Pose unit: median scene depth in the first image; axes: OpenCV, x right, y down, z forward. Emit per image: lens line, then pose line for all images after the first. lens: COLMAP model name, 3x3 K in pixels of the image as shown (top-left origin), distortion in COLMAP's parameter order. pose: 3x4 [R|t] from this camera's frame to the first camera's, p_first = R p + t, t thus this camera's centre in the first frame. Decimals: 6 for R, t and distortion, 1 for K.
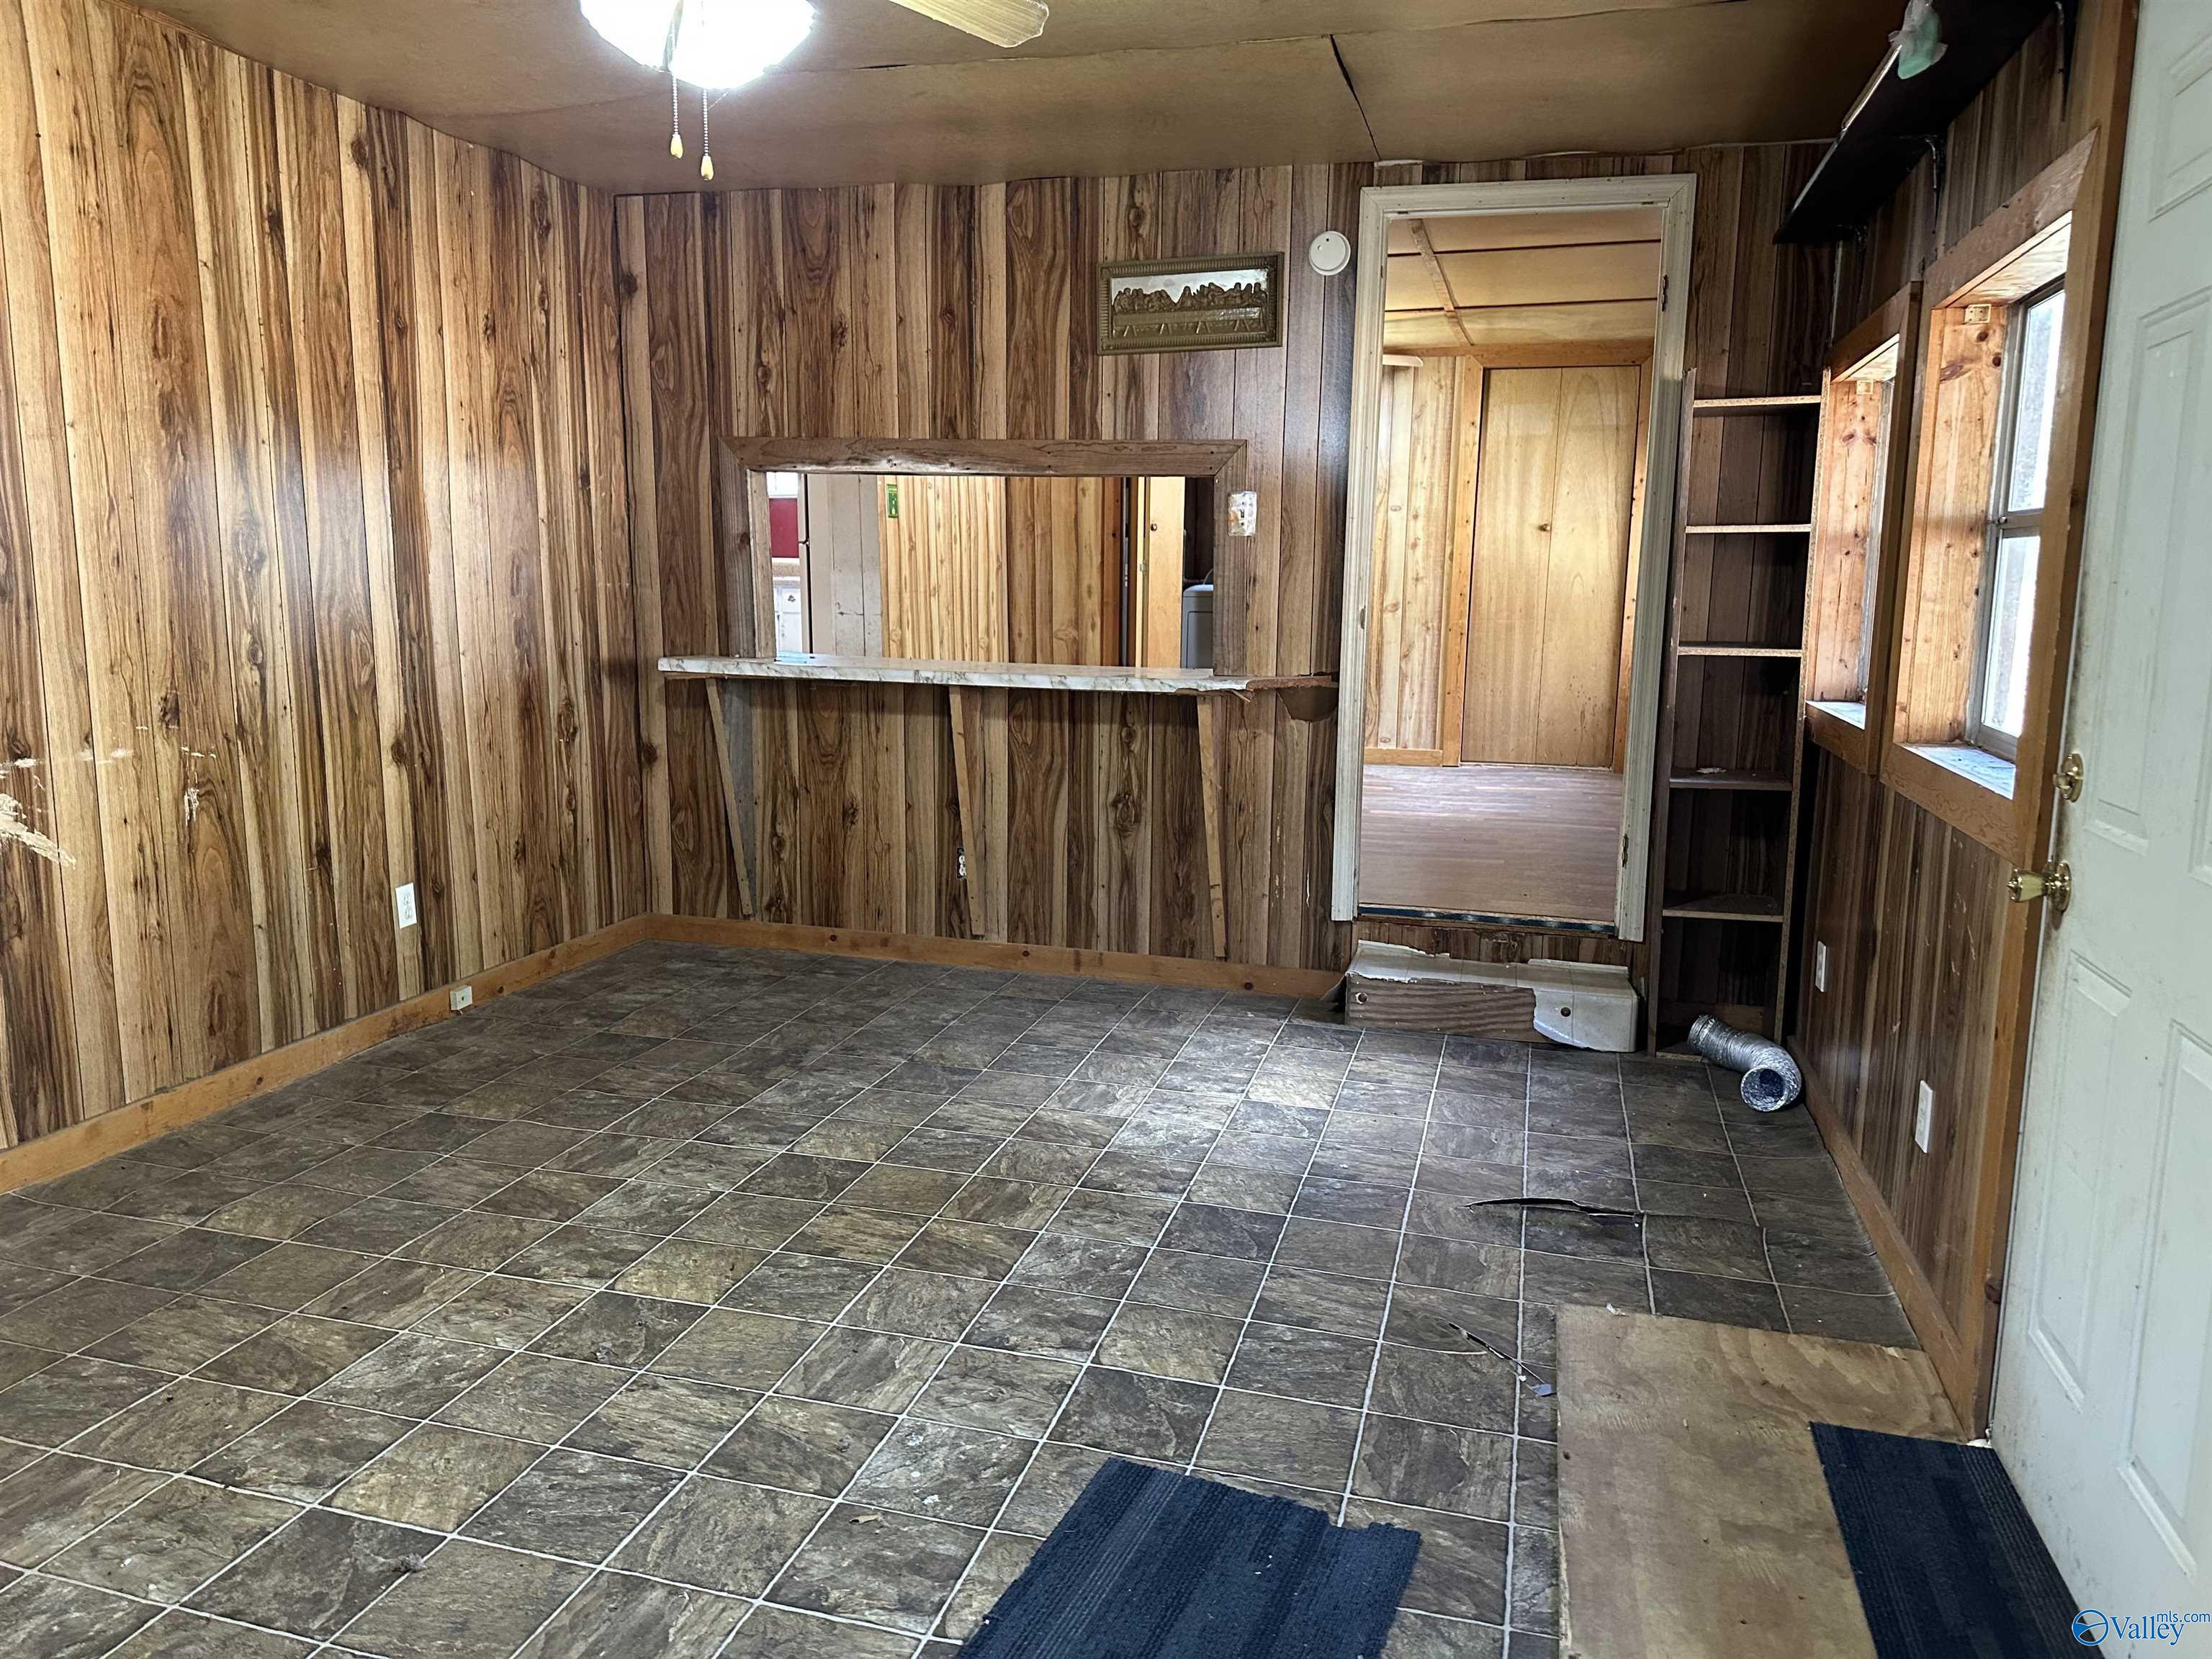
lens RADIAL K [[1568.9, 0, 1104.3], [0, 1568.9, 821.2], [0, 0, 1]] dist [0.121750, -0.139862]
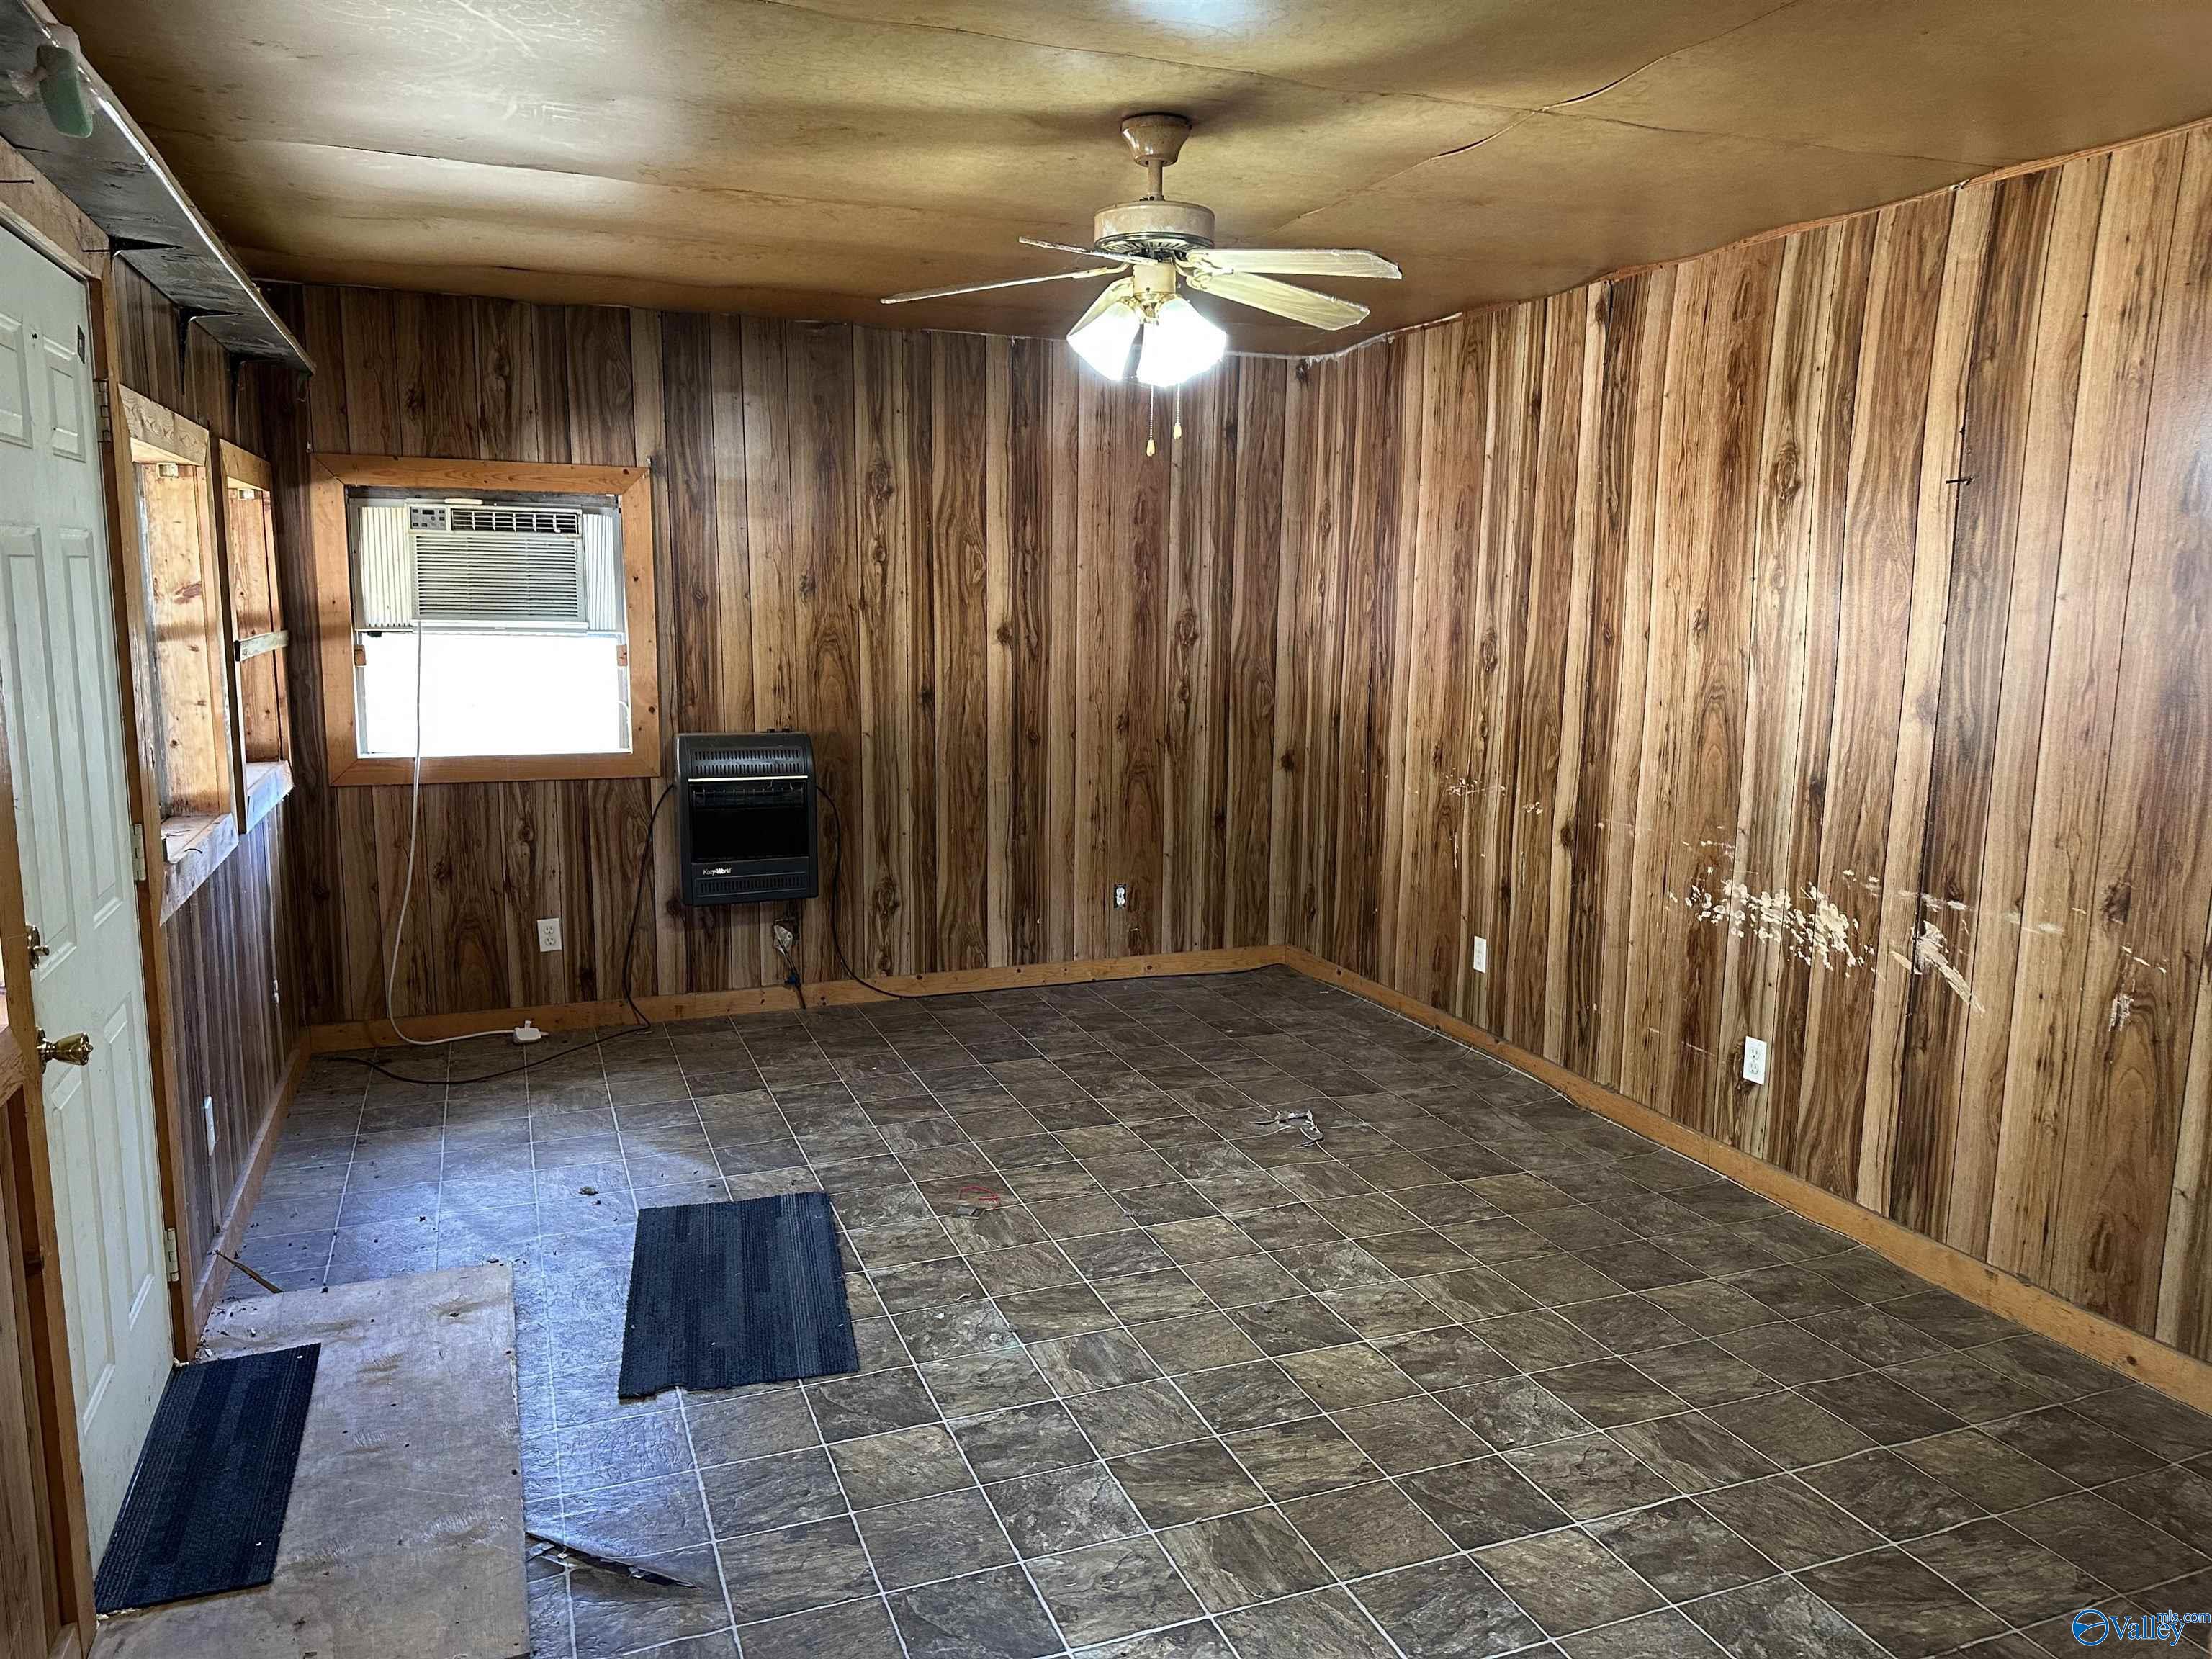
lens RADIAL K [[1568.9, 0, 1104.3], [0, 1568.9, 821.2], [0, 0, 1]] dist [0.121750, -0.139862]
pose [[-0.799704, 0.069827, -0.596321, 0.446245], [-0.113684, 0.957636, 0.264592, -0.314673], [0.589534, 0.279387, -0.757887, 1.468212]]
